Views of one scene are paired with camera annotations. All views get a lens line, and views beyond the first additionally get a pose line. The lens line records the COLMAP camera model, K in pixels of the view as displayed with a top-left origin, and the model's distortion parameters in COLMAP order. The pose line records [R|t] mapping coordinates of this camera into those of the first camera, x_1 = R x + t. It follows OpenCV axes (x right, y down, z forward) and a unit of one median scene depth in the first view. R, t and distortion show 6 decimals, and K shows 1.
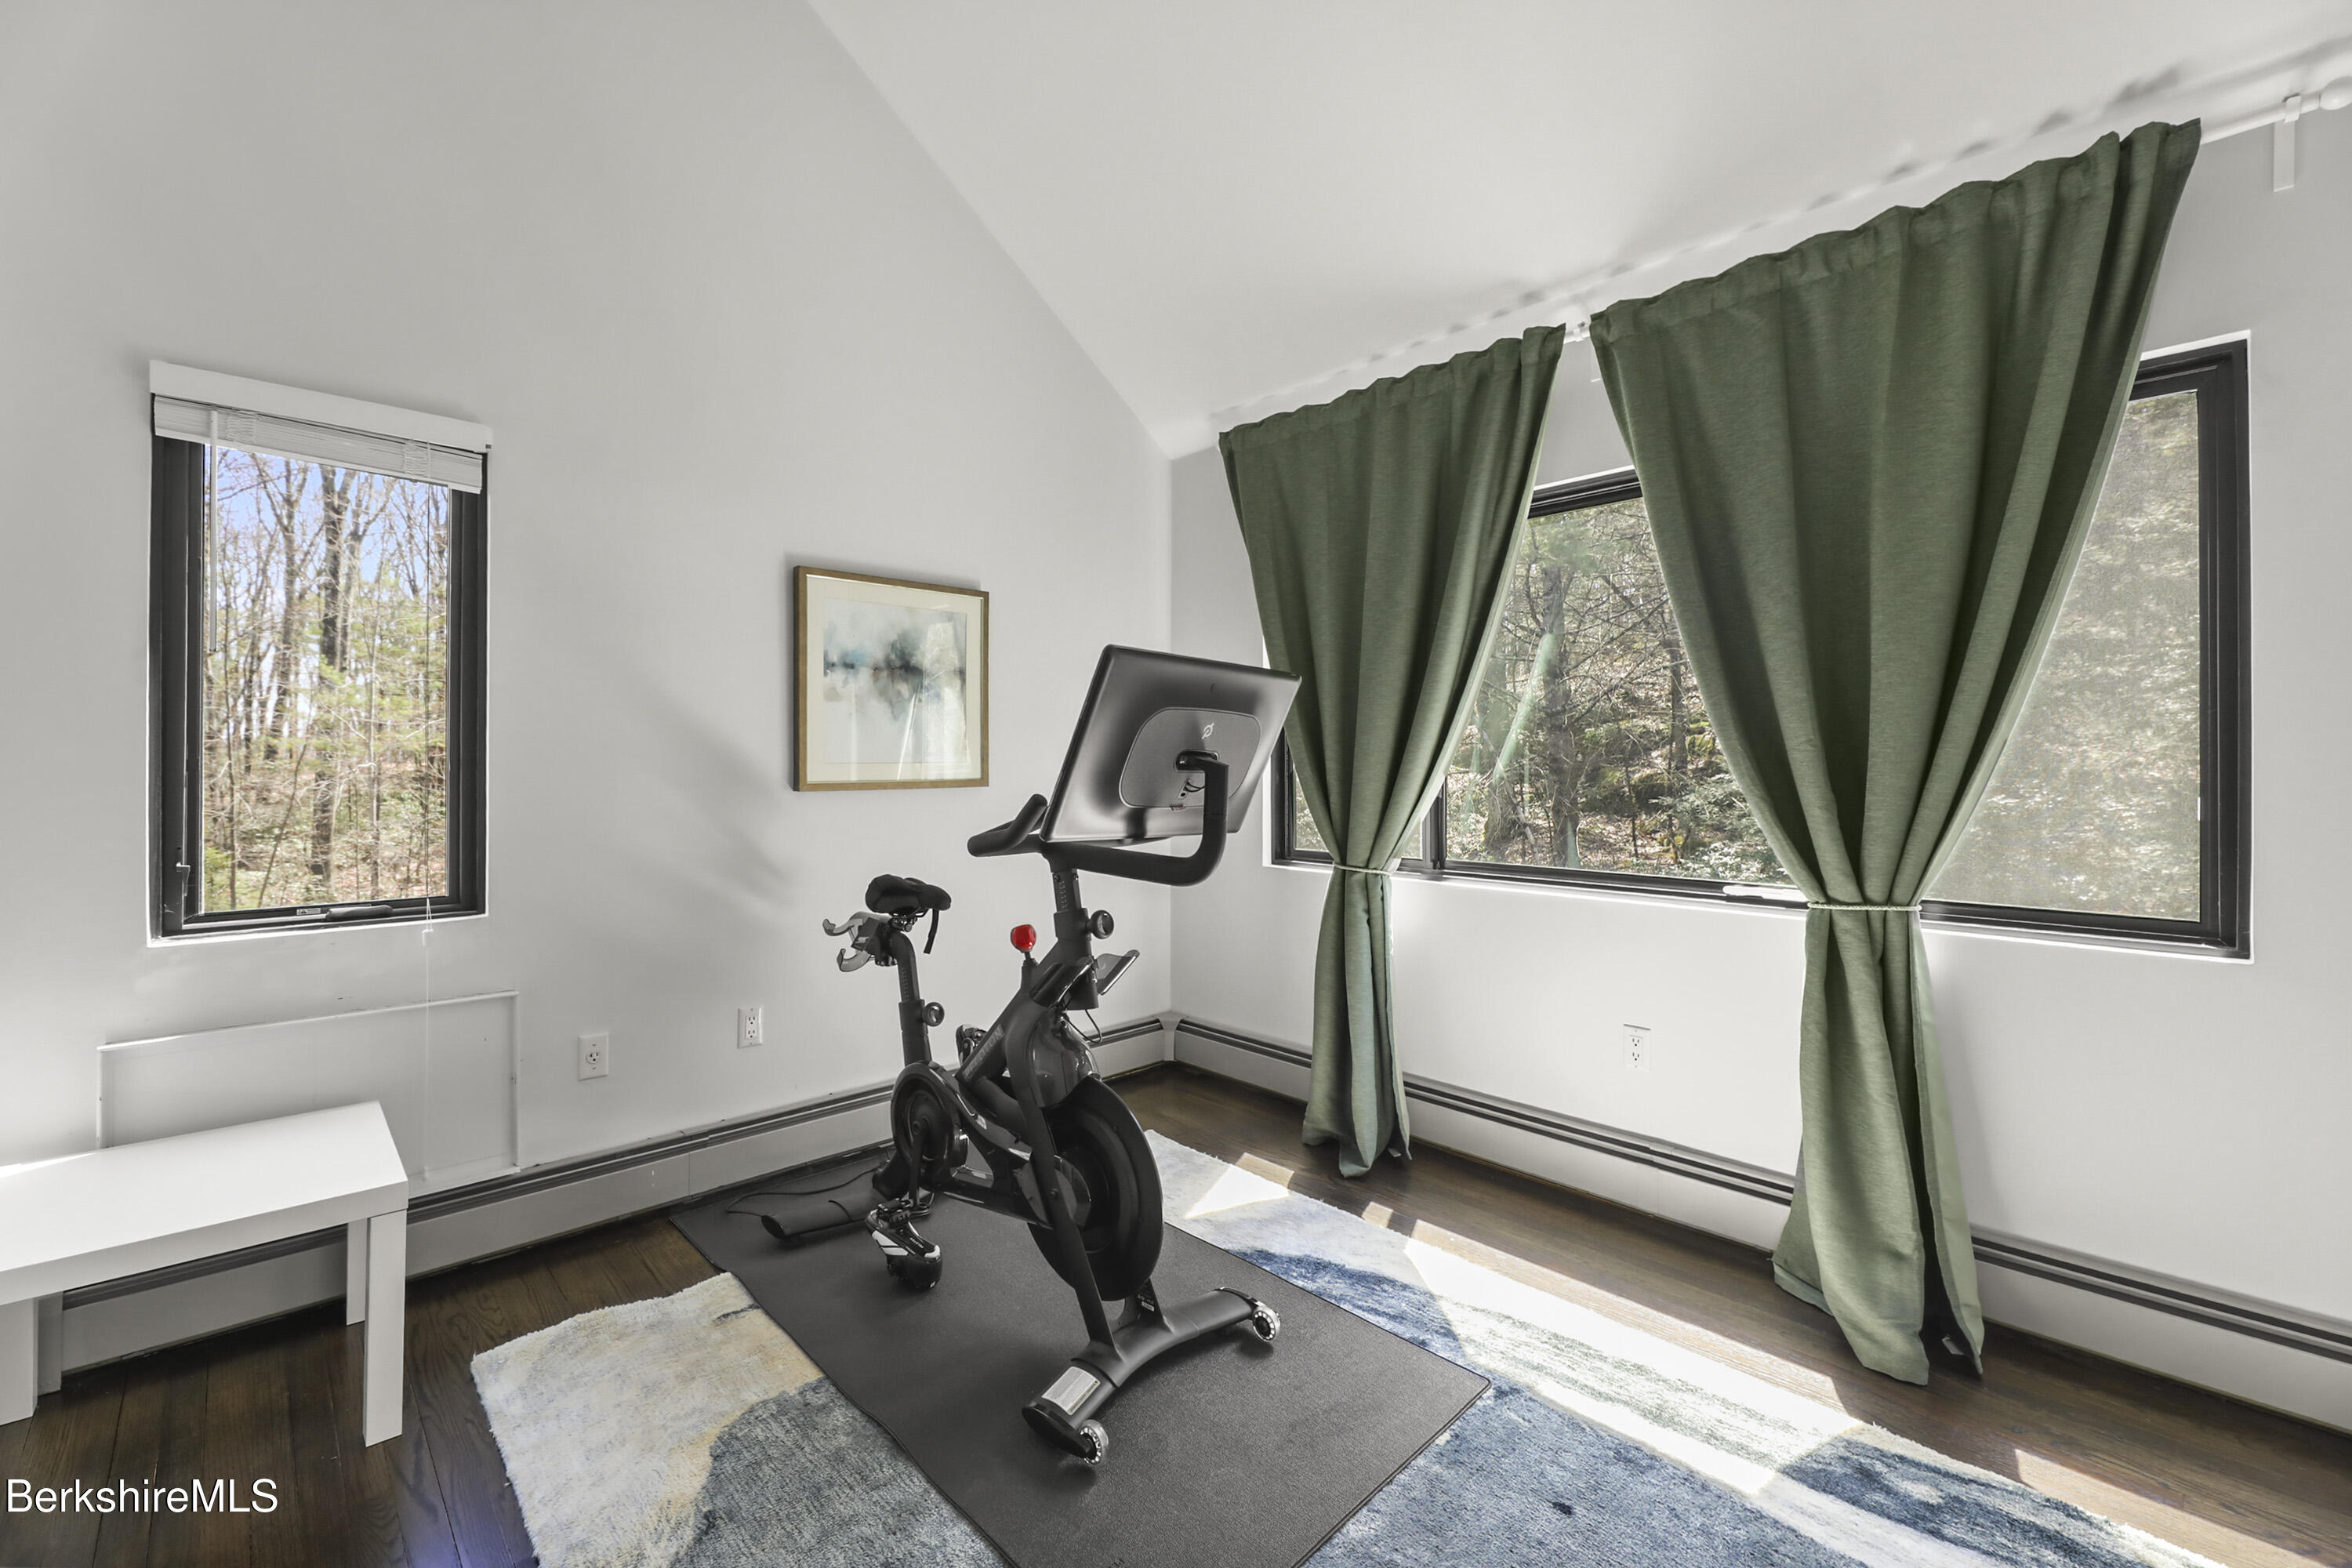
lens RADIAL K [[950.8, 0, 1162.2], [0, 950.8, 777.5], [0, 0, 1]] dist [-0.001487, -0.000315]
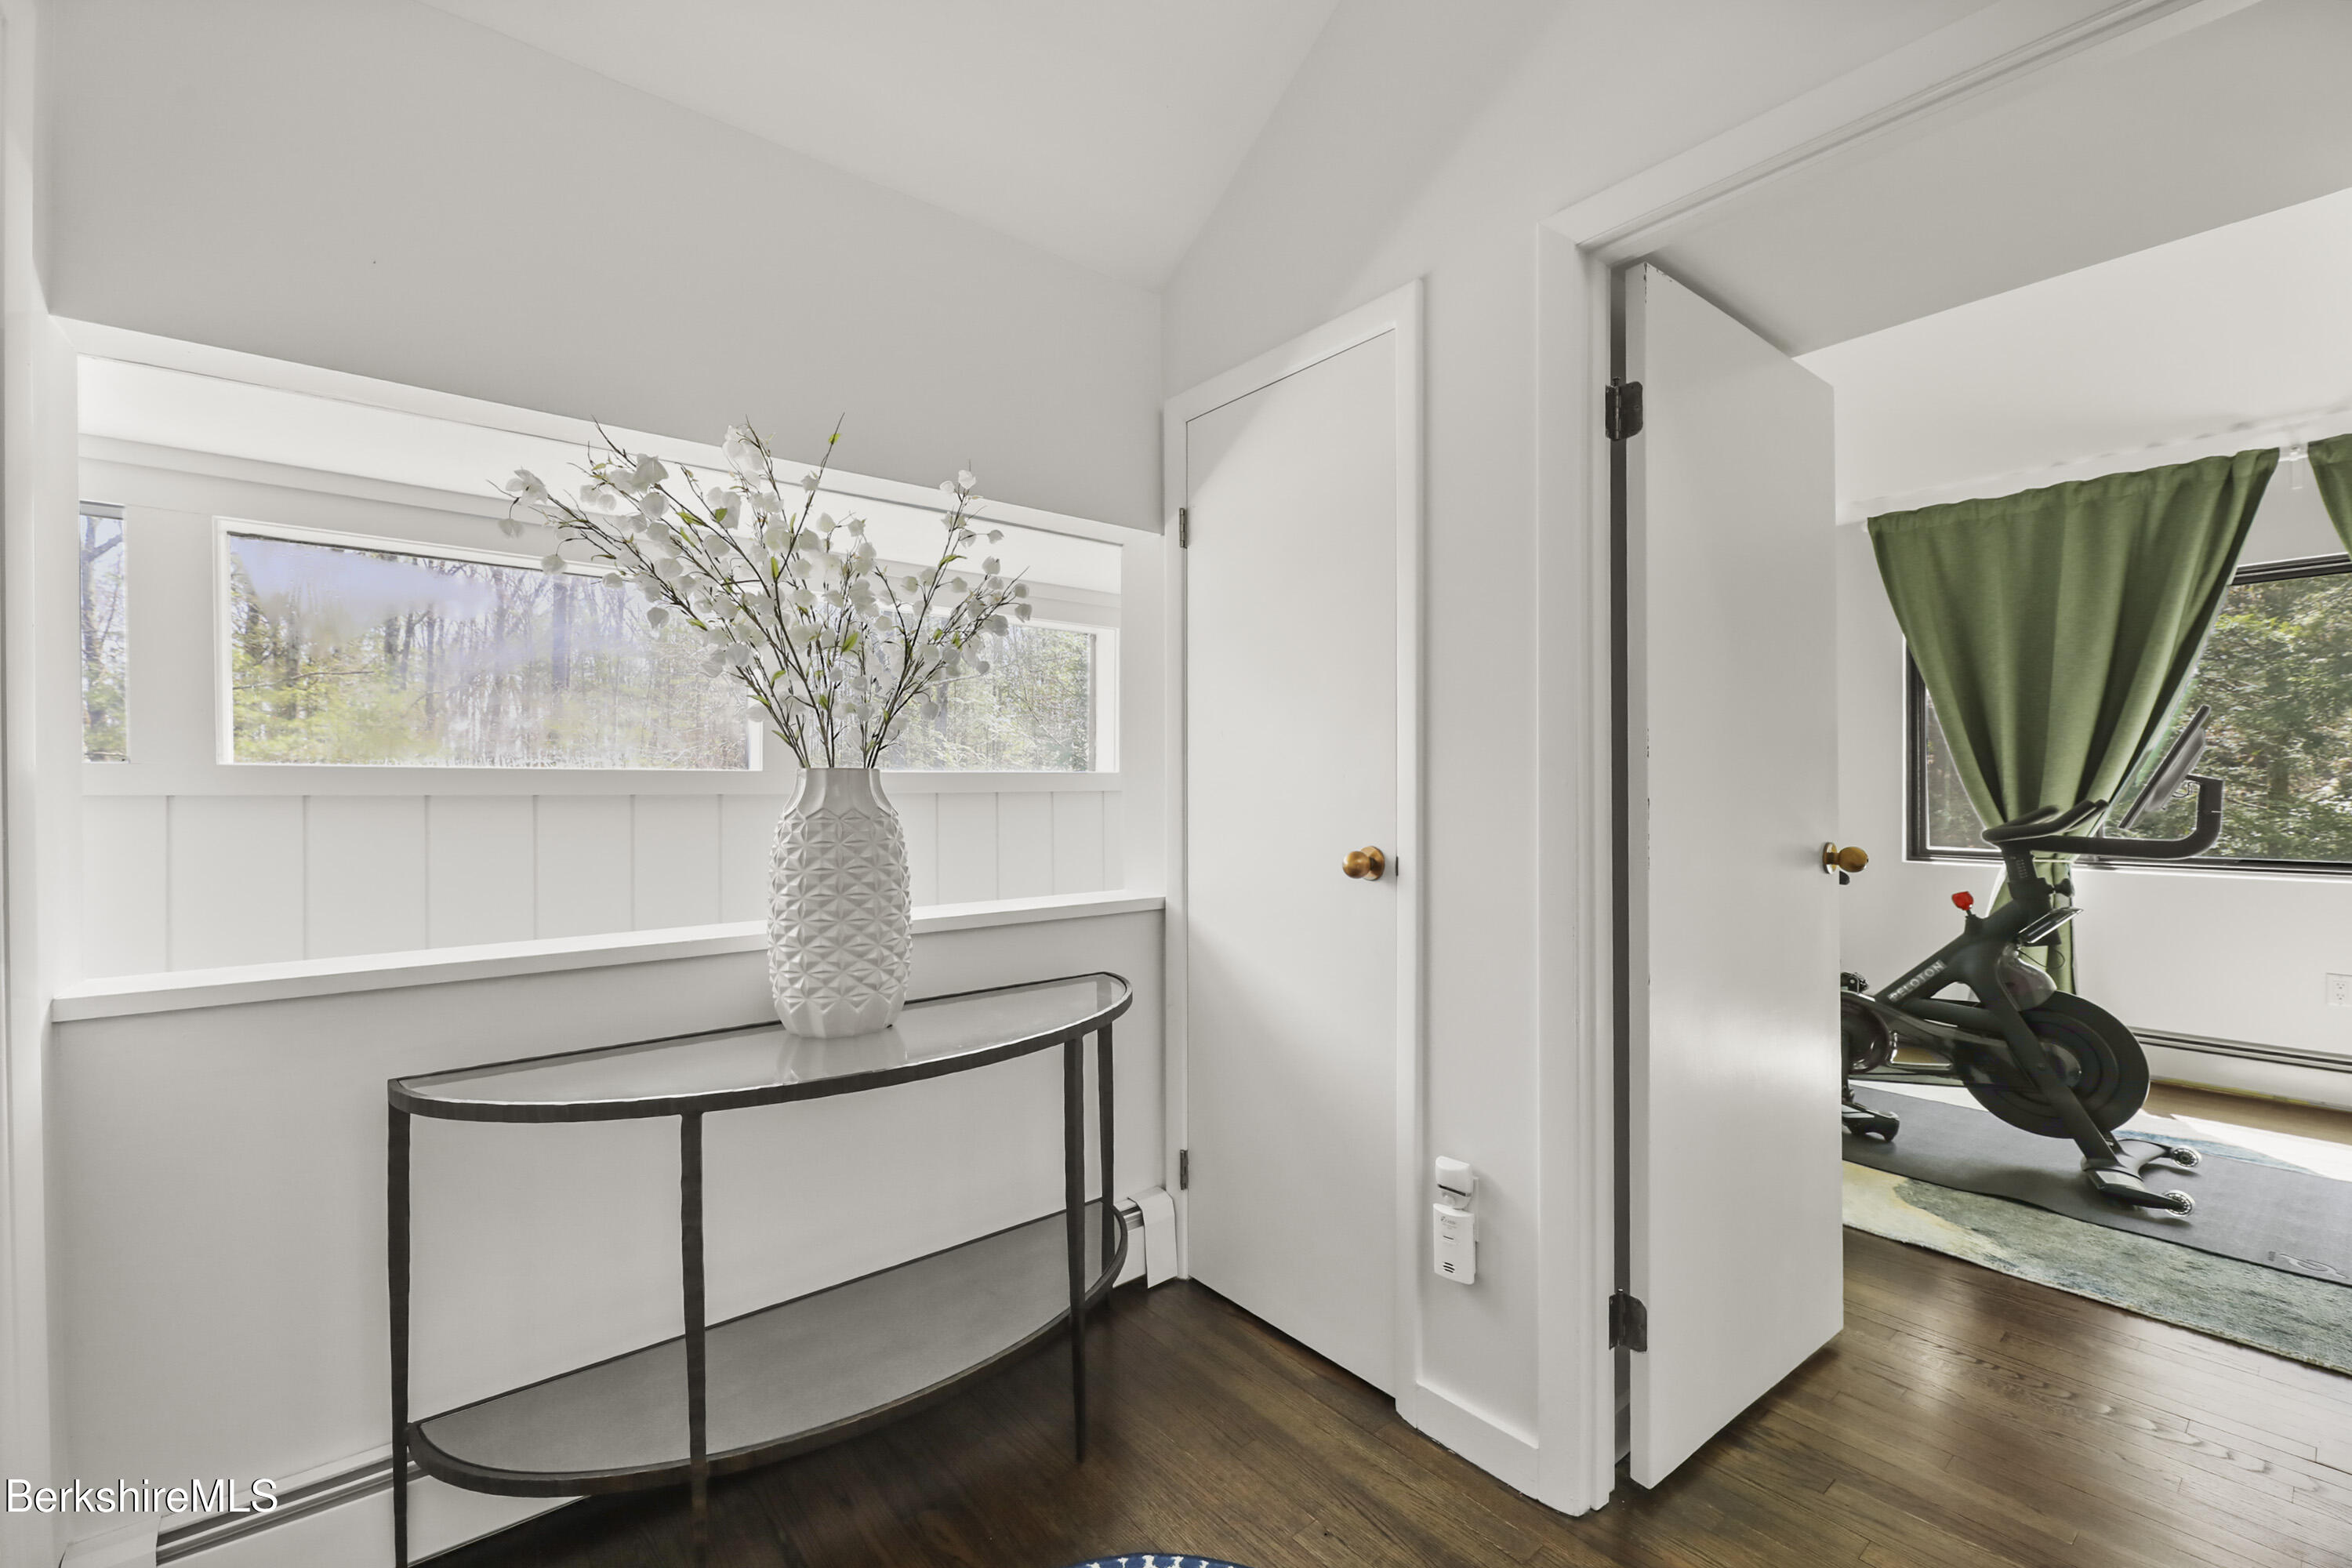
lens RADIAL K [[964.2, 0, 1171.5], [0, 964.2, 801.1], [0, 0, 1]] dist [-0.002151, -0.000752]
pose [[0.997029, -0.007434, -0.076664, -1.021293], [0.007742, 0.999963, 0.003723, 0.001627], [0.076634, -0.004305, 0.997050, -0.459924]]
